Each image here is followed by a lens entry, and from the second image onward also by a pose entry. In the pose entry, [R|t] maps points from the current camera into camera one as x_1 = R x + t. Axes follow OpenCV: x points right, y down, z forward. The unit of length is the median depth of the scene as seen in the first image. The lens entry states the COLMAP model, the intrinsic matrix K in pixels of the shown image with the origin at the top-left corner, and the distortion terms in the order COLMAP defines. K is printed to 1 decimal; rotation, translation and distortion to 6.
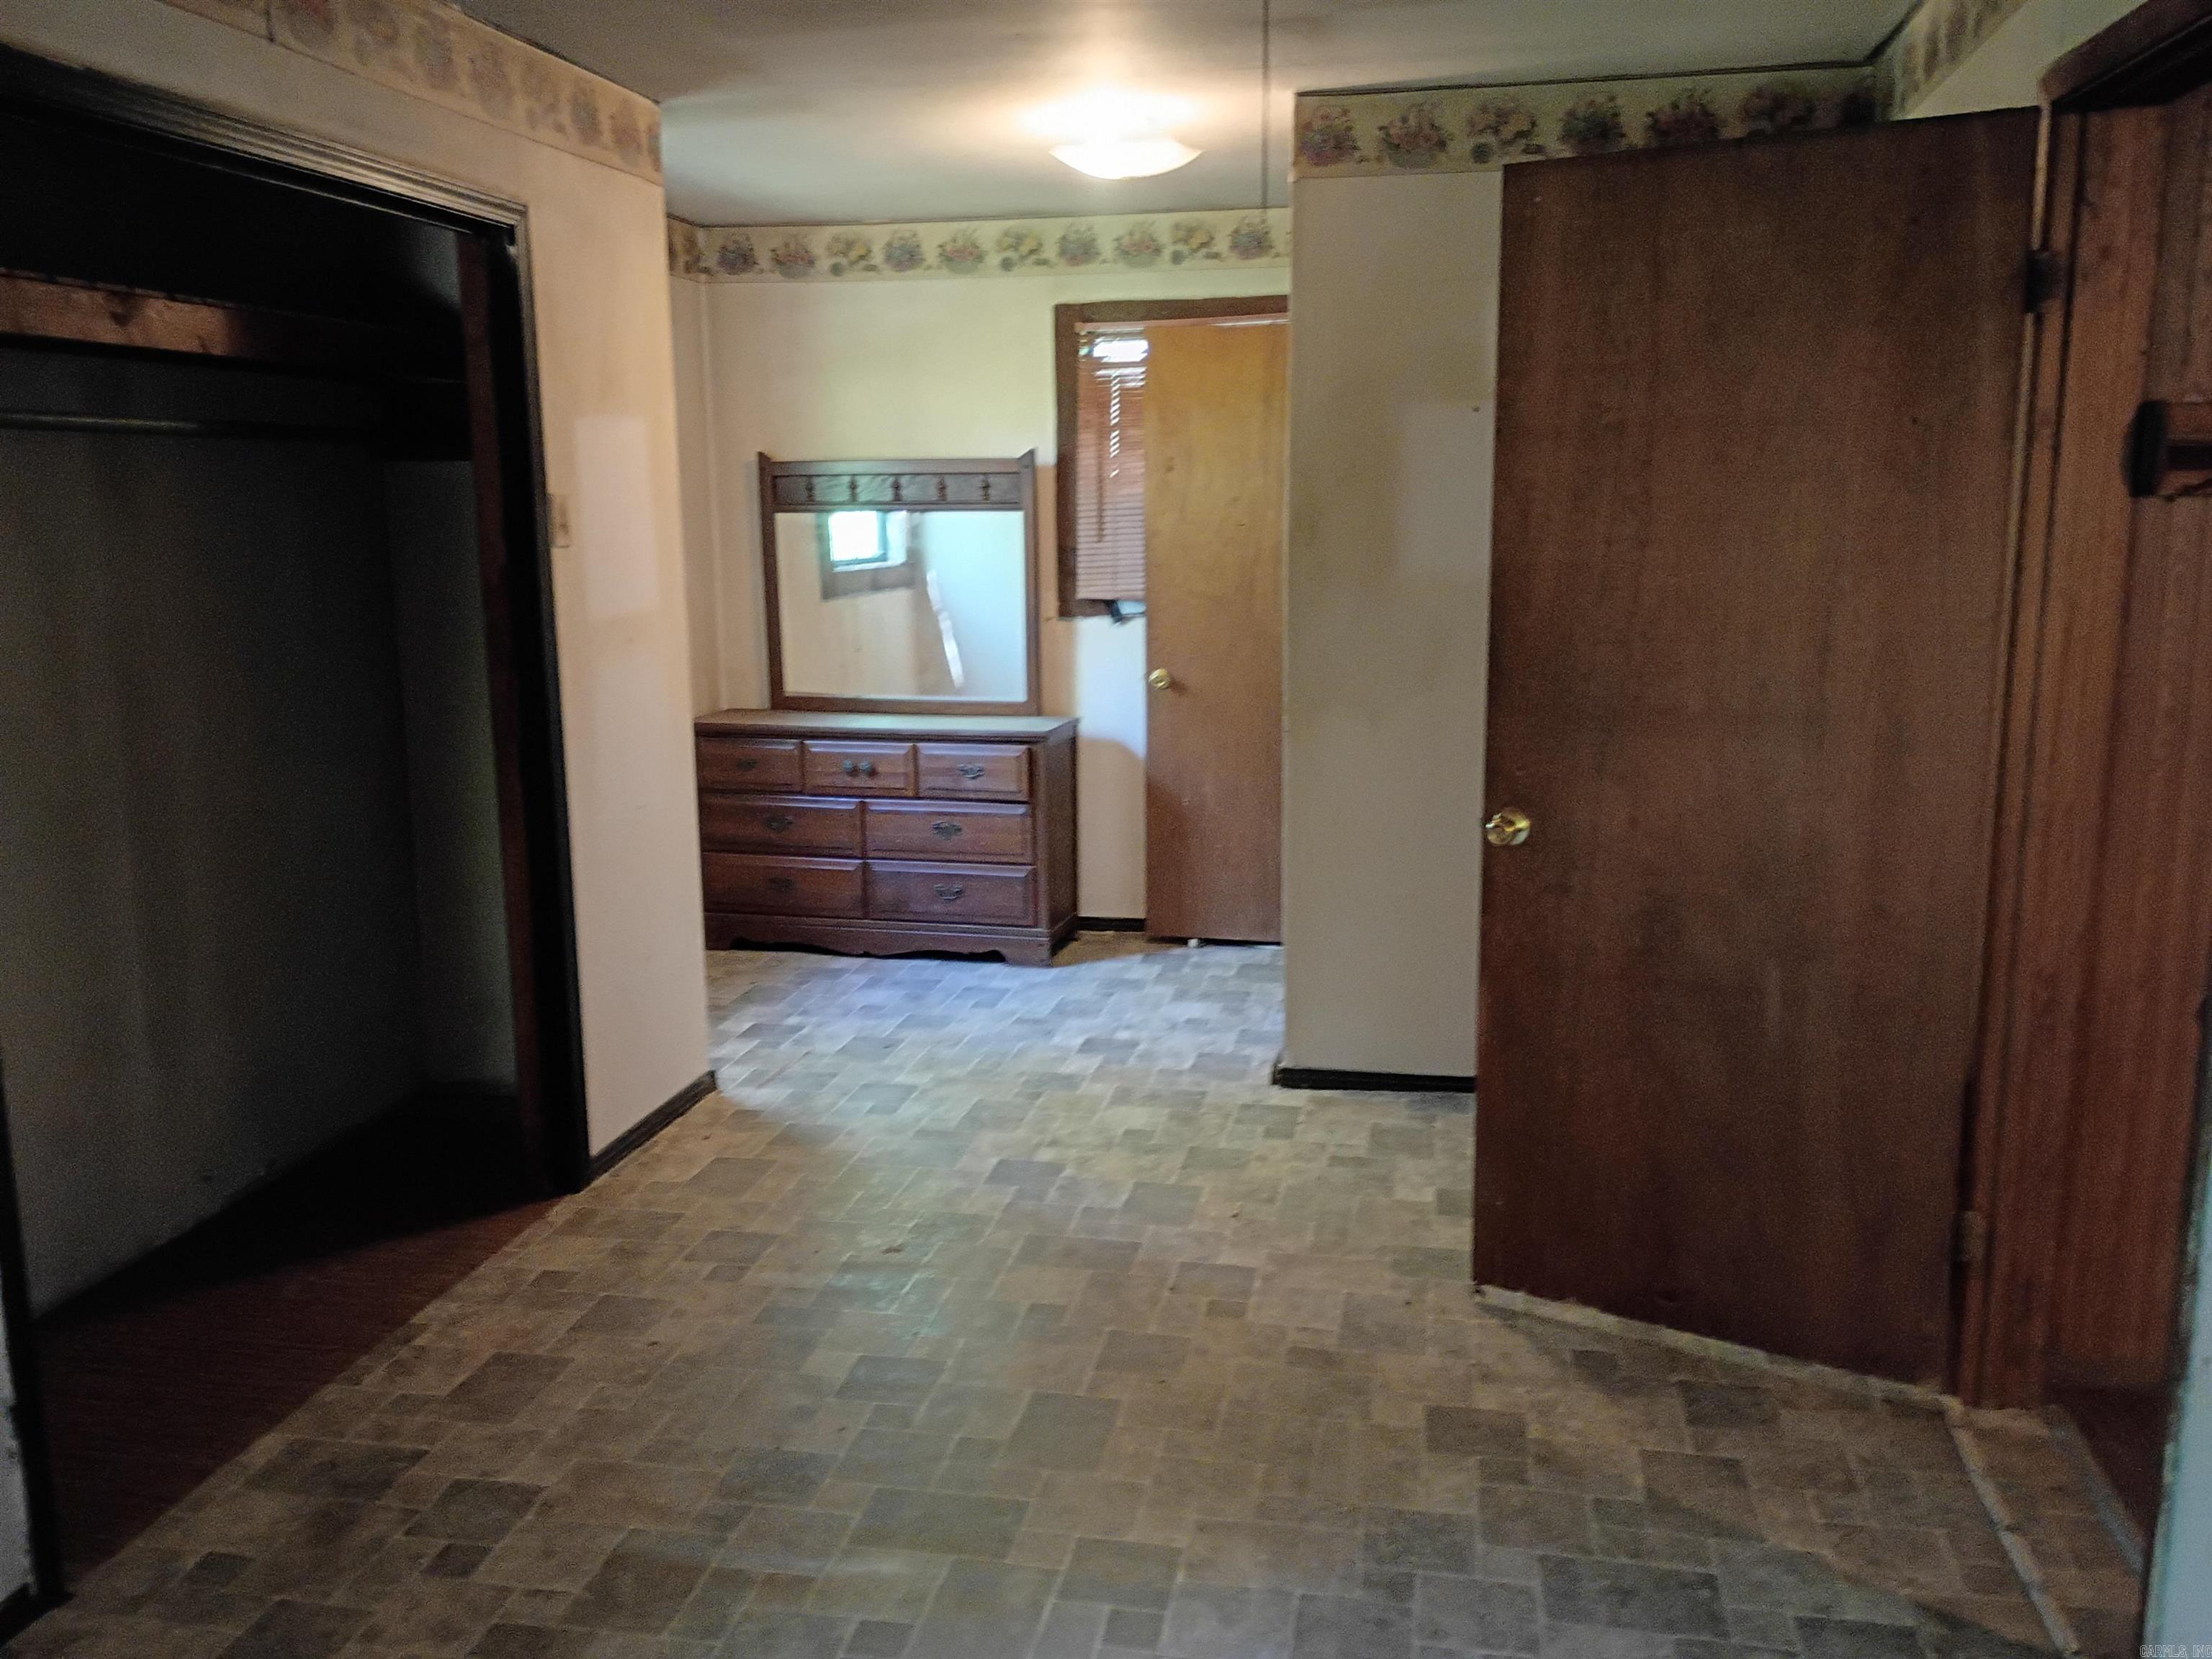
lens RADIAL K [[1834.1, 0, 1093.6], [0, 1834.1, 836.3], [0, 0, 1]] dist [0.075349, -0.098248]
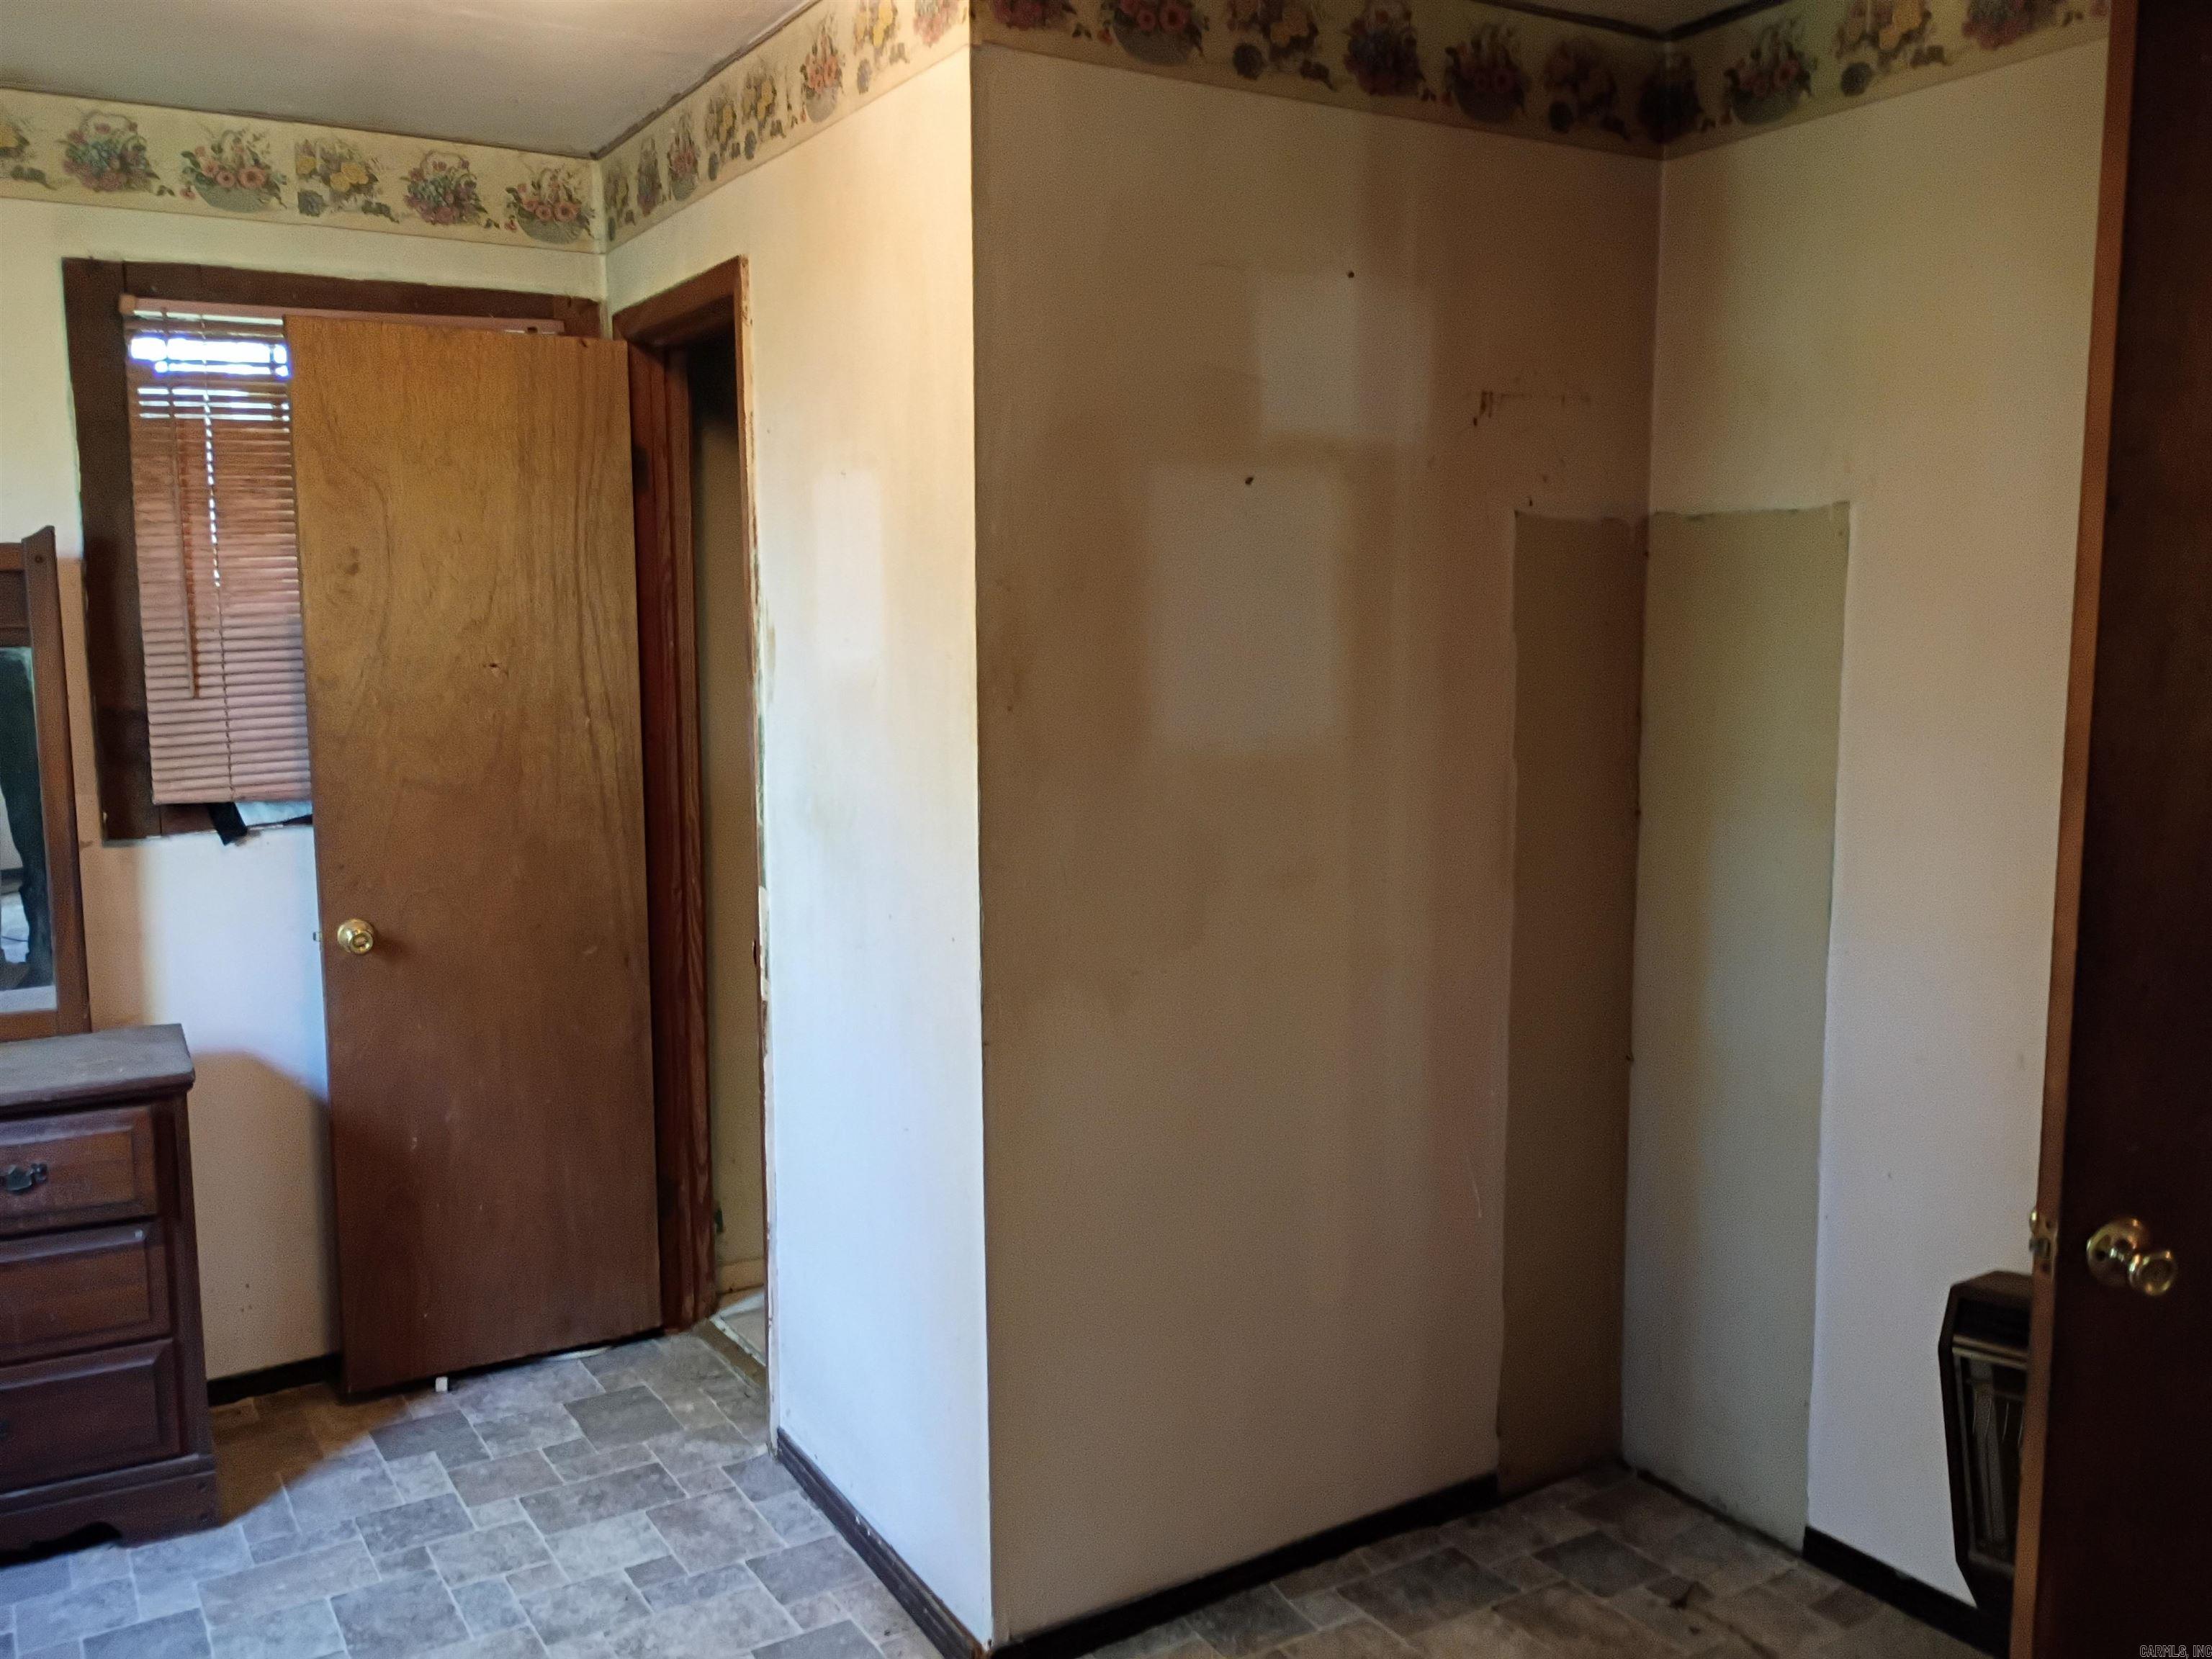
lens RADIAL K [[1834.1, 0, 1093.6], [0, 1834.1, 836.3], [0, 0, 1]] dist [0.075349, -0.098248]
pose [[0.733943, -0.080362, 0.674441, -0.179432], [0.121664, 0.992471, -0.014141, -0.081841], [-0.668226, 0.092434, 0.738194, 0.431849]]
